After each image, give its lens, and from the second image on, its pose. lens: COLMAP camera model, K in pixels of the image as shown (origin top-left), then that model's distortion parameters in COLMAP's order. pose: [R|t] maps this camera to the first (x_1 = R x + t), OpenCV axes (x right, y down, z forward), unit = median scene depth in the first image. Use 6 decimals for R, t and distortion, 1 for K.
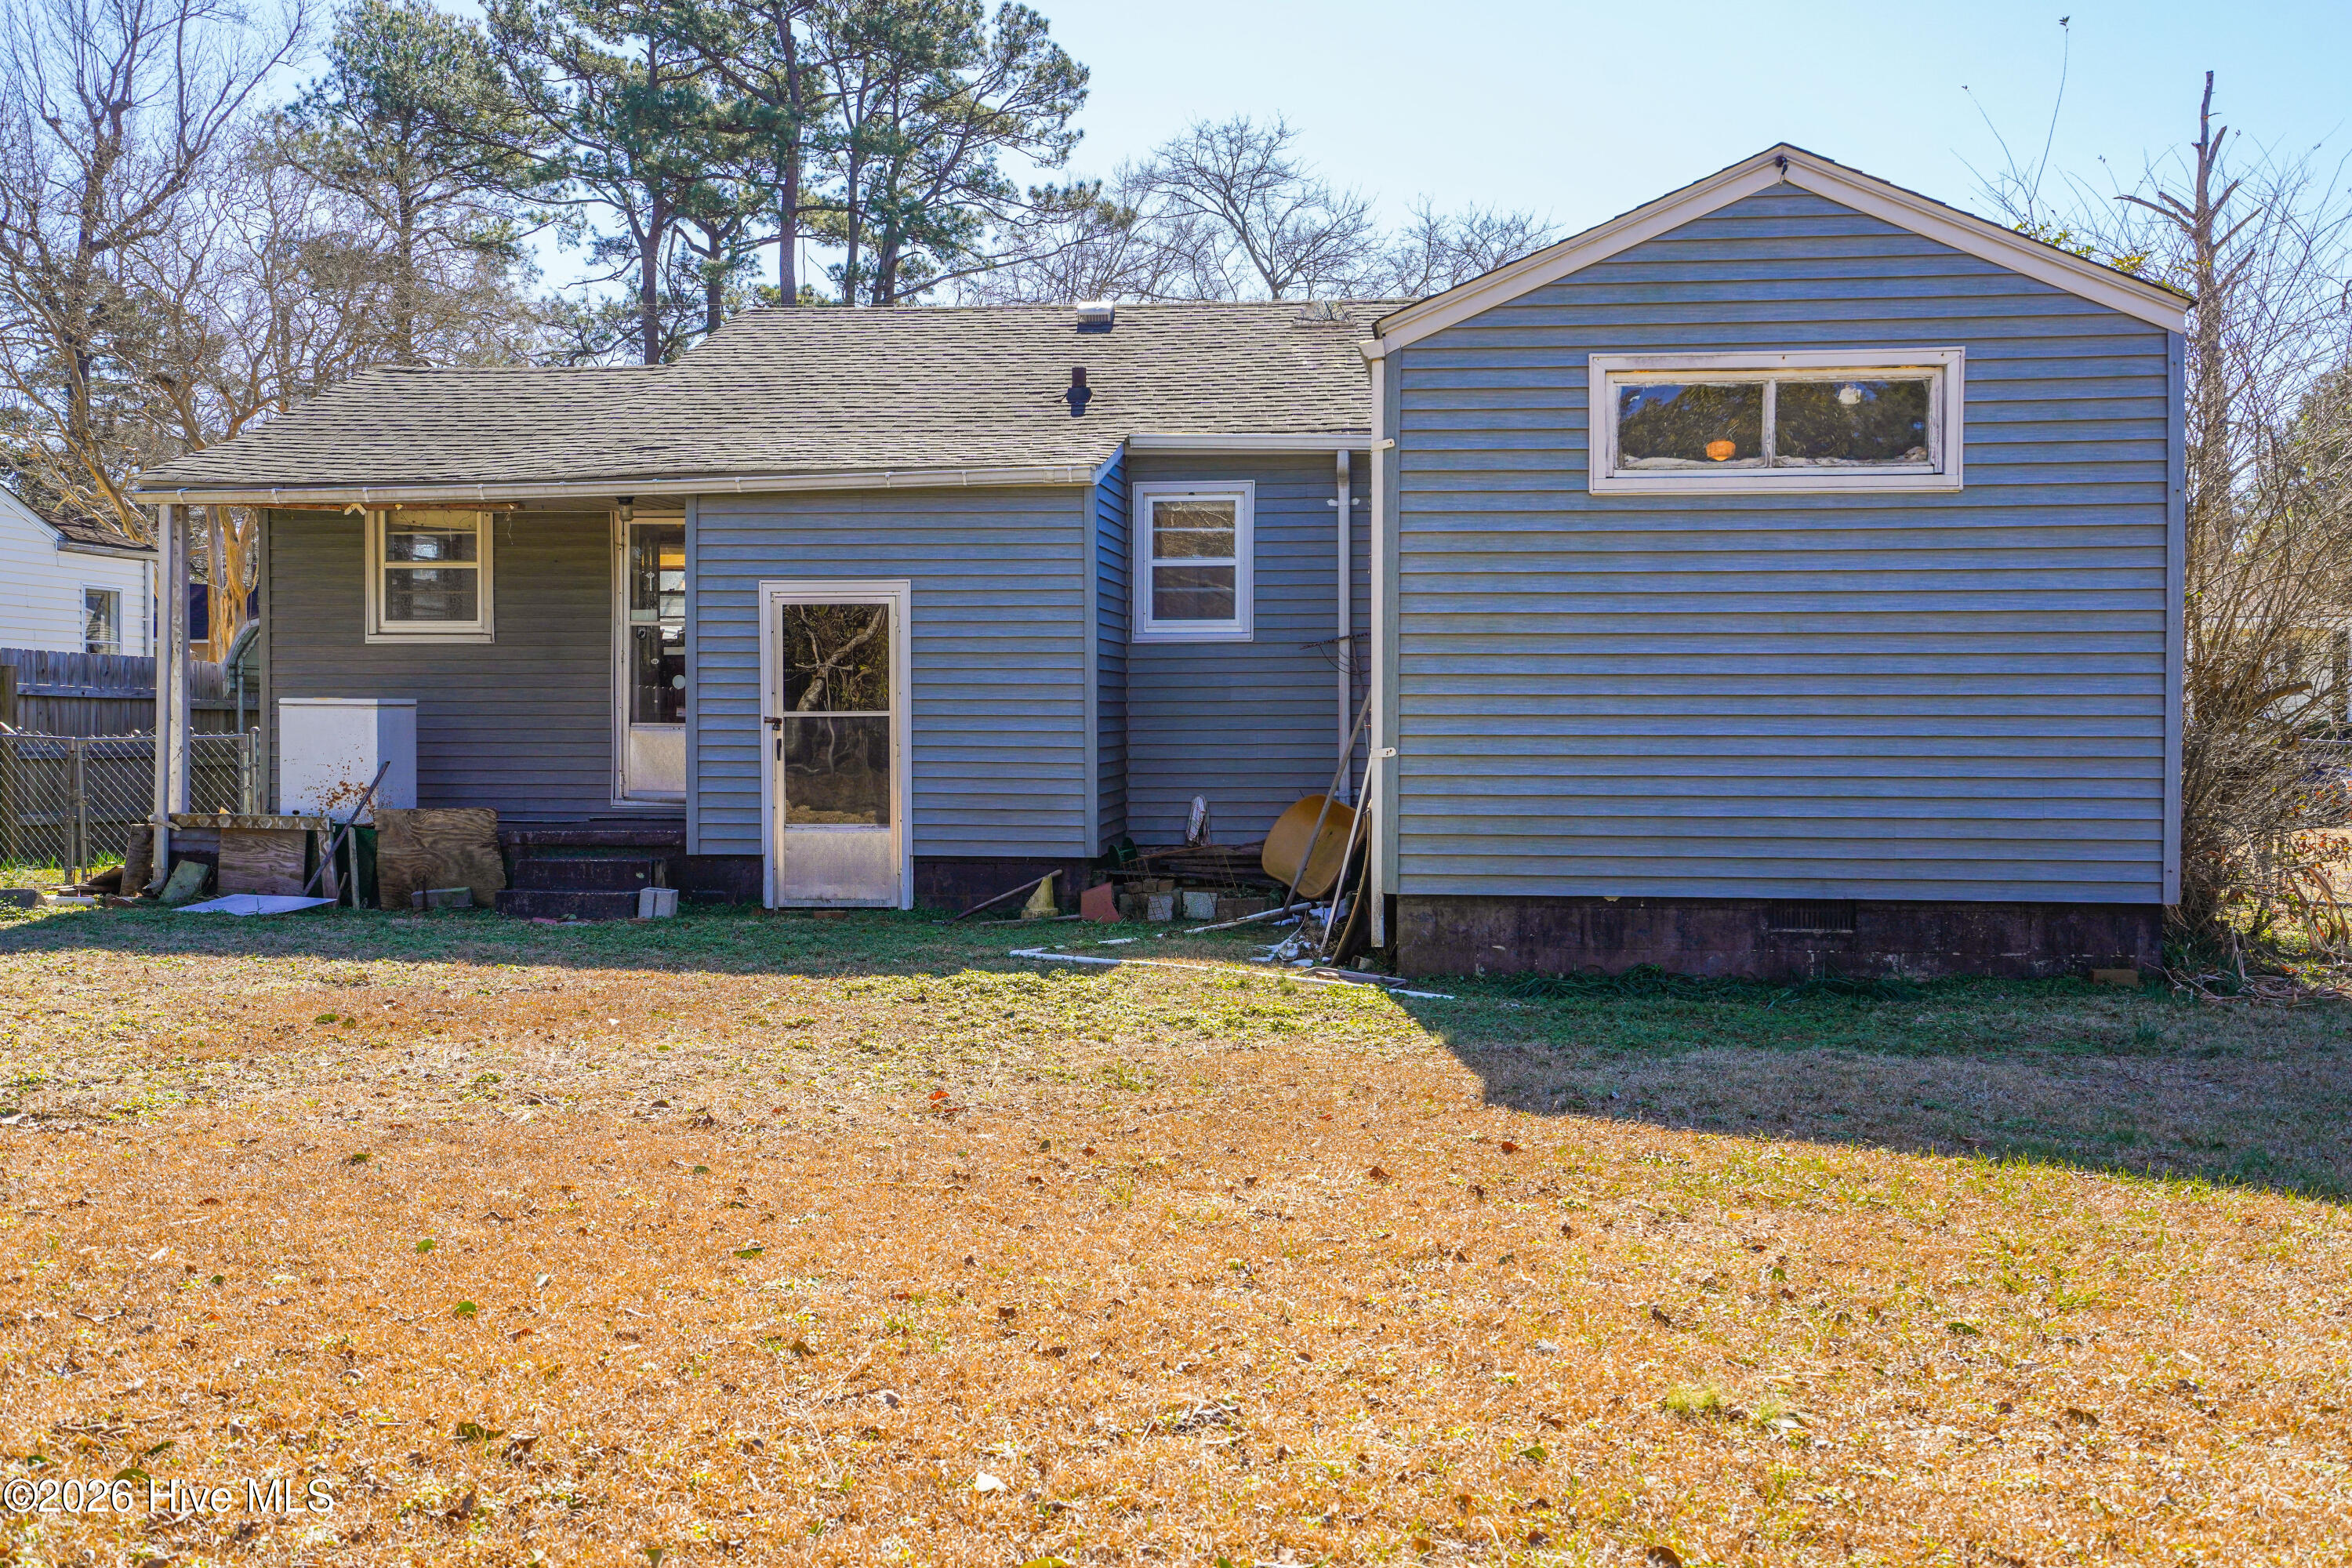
lens RADIAL K [[2215.4, 0, 1184.6], [0, 2215.4, 743.6], [0, 0, 1]] dist [0.073827, 0.011097]
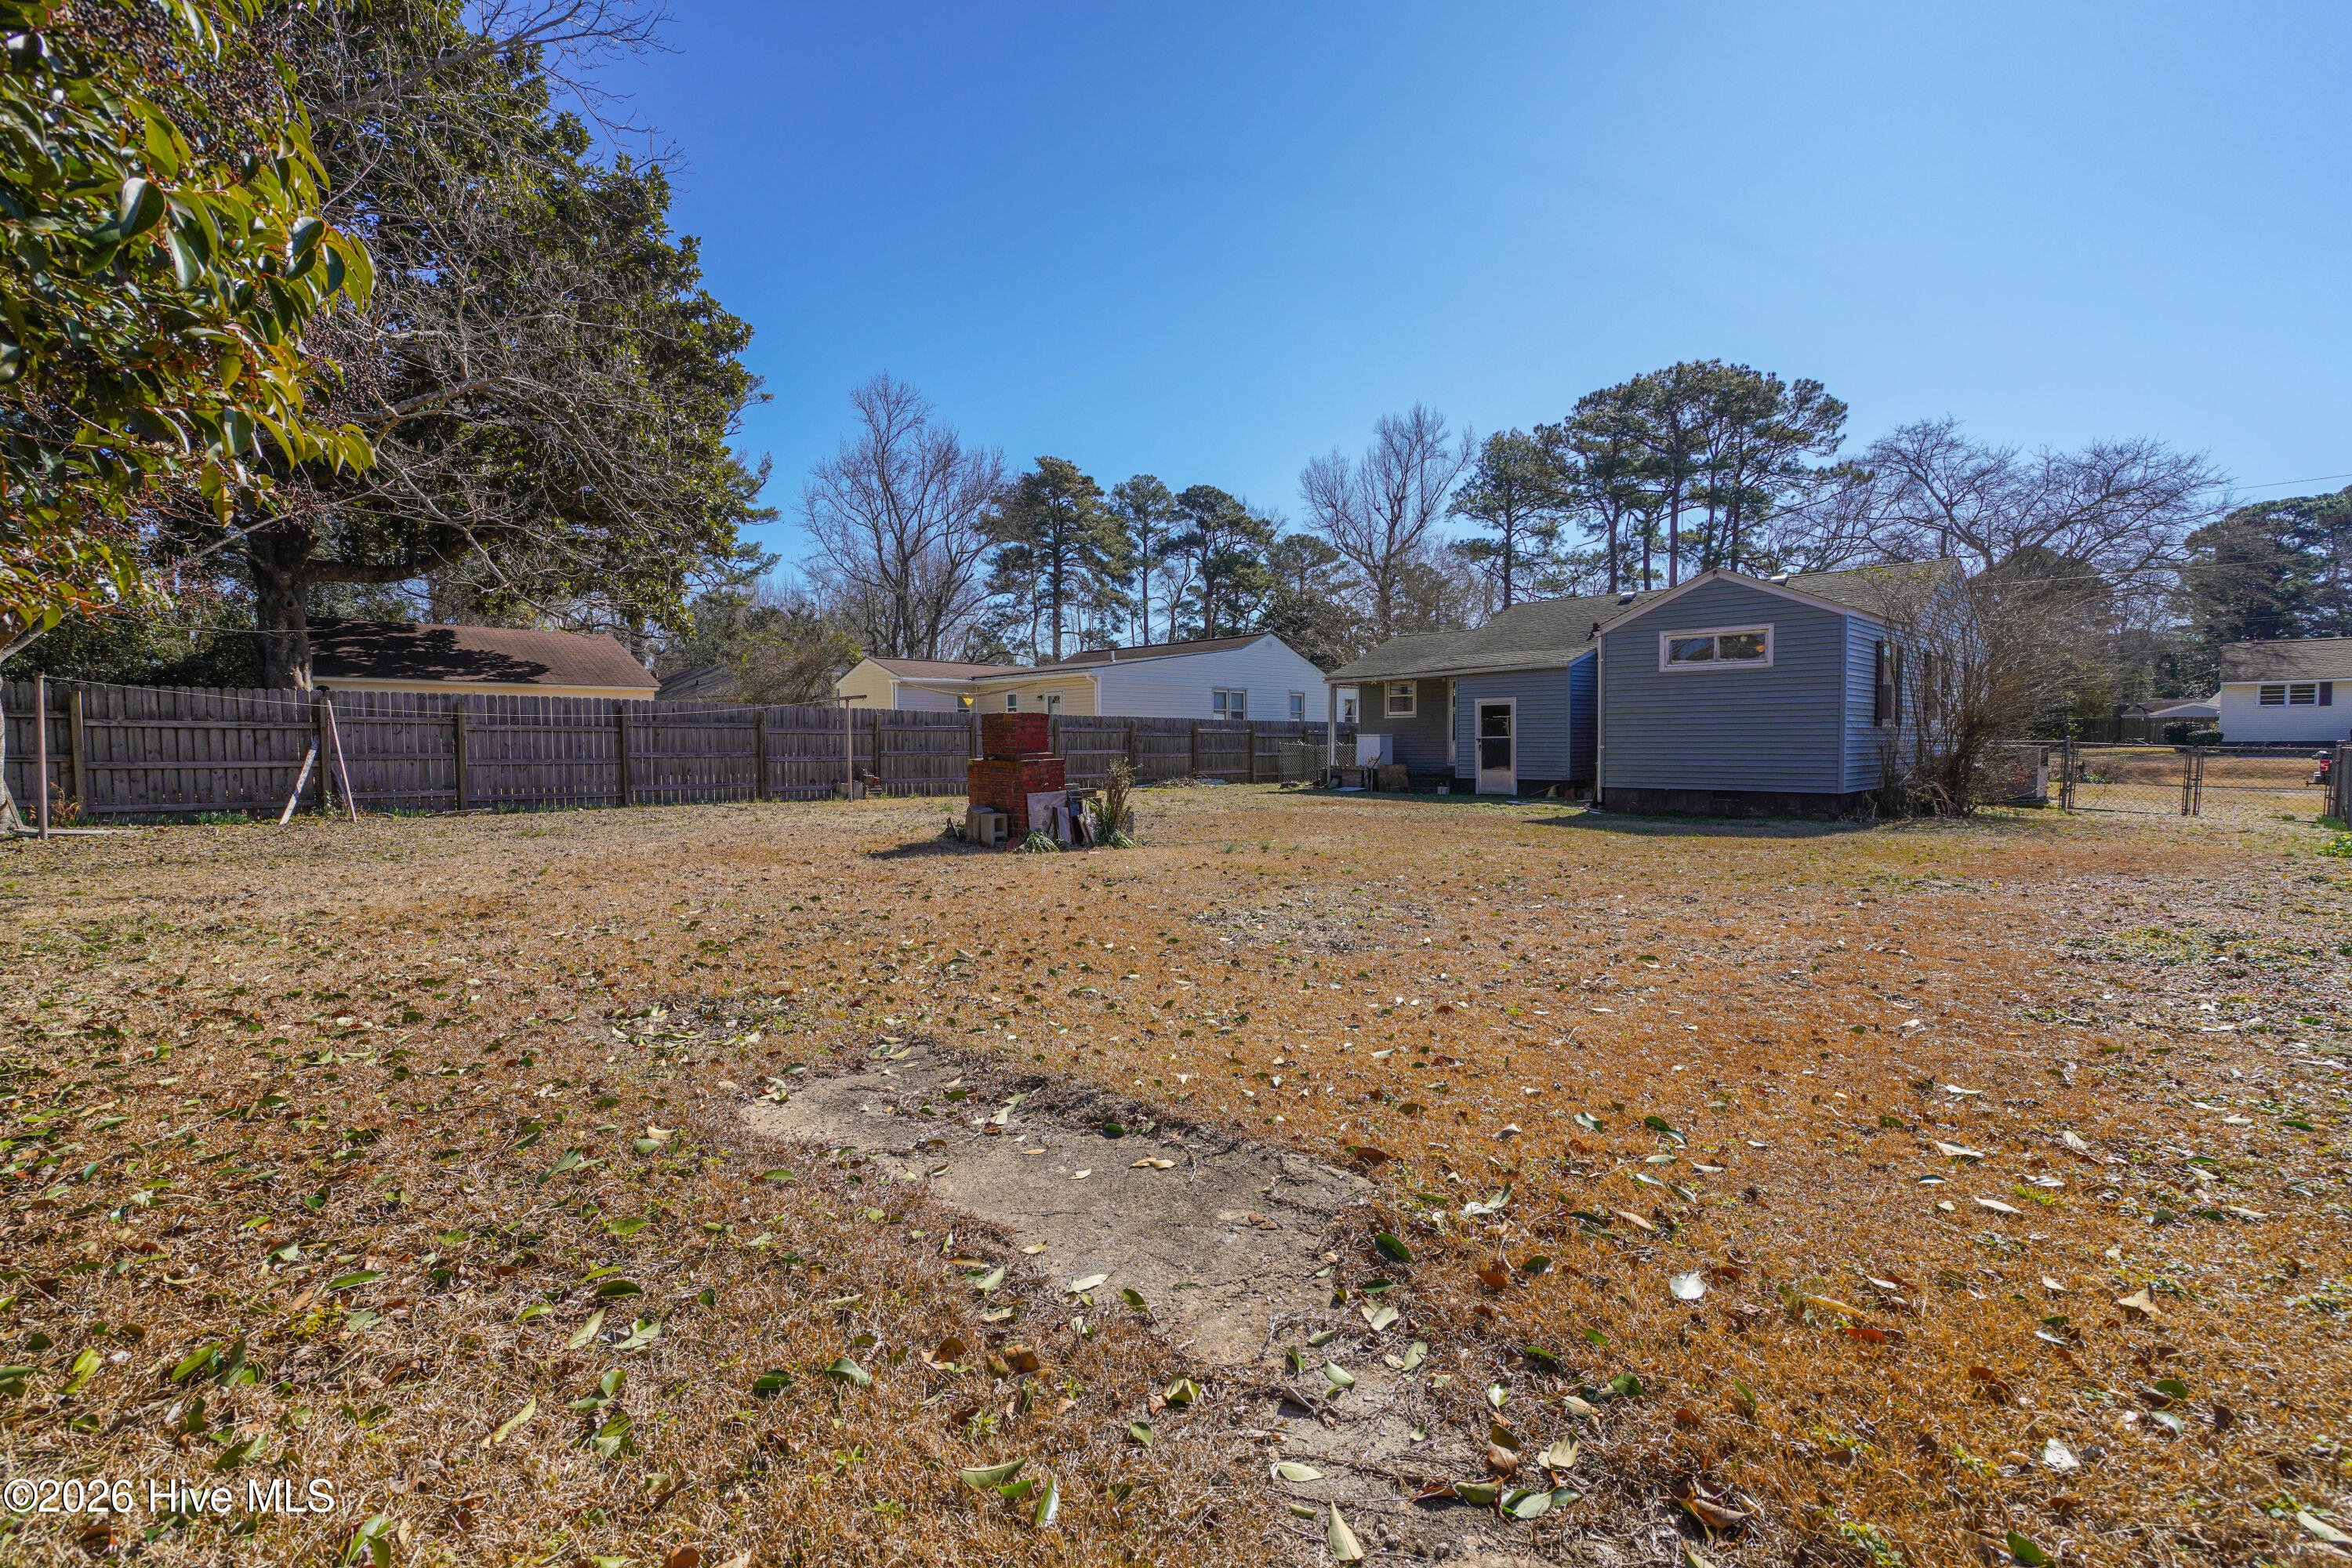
lens RADIAL K [[1092.3, 0, 1165.9], [0, 1092.3, 792.8], [0, 0, 1]] dist [0.000870, -0.000546]
pose [[0.777616, 0.023715, -0.628292, 0.107433], [-0.000247, 0.999300, 0.037413, 0.002061], [0.628740, -0.028938, 0.777077, -0.132704]]
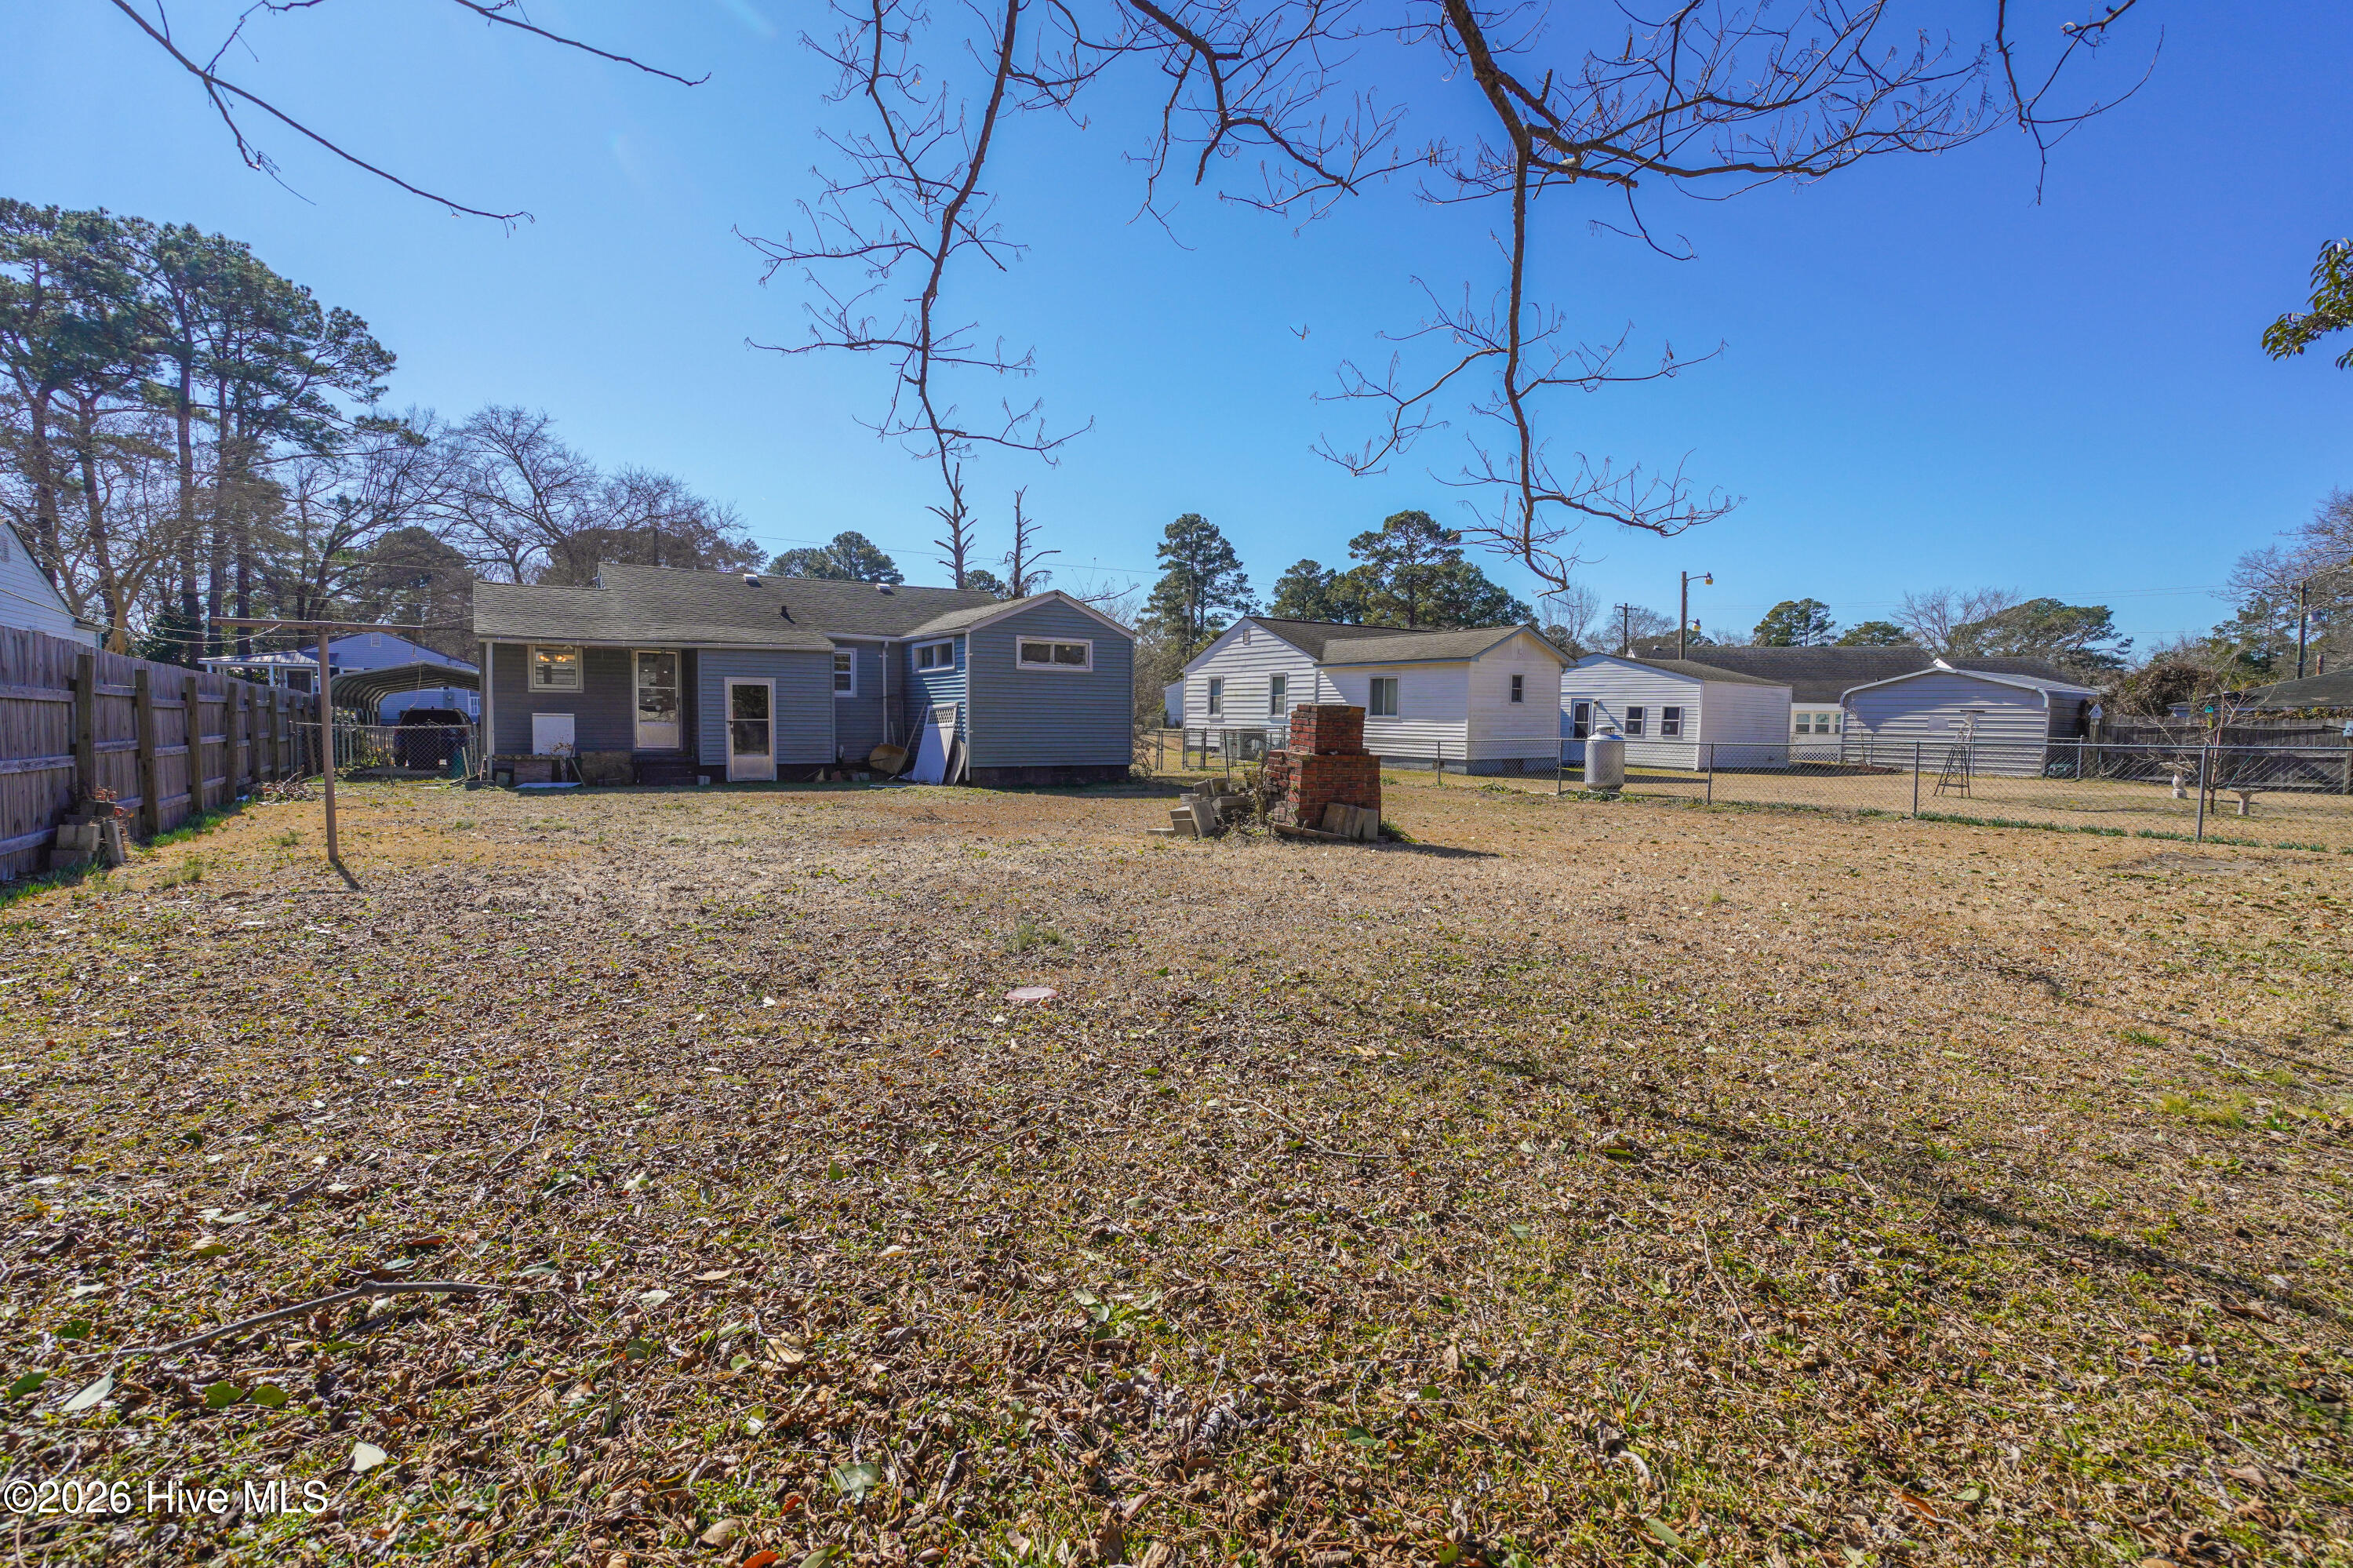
lens RADIAL K [[1134.5, 0, 1186.0], [0, 1134.5, 784.9], [0, 0, 1]] dist [0.000269, 0.000024]
pose [[0.770932, -0.031447, 0.636141, -0.151549], [-0.000854, 0.998728, 0.050406, -0.000571], [-0.636917, -0.039403, 0.769924, -0.137256]]
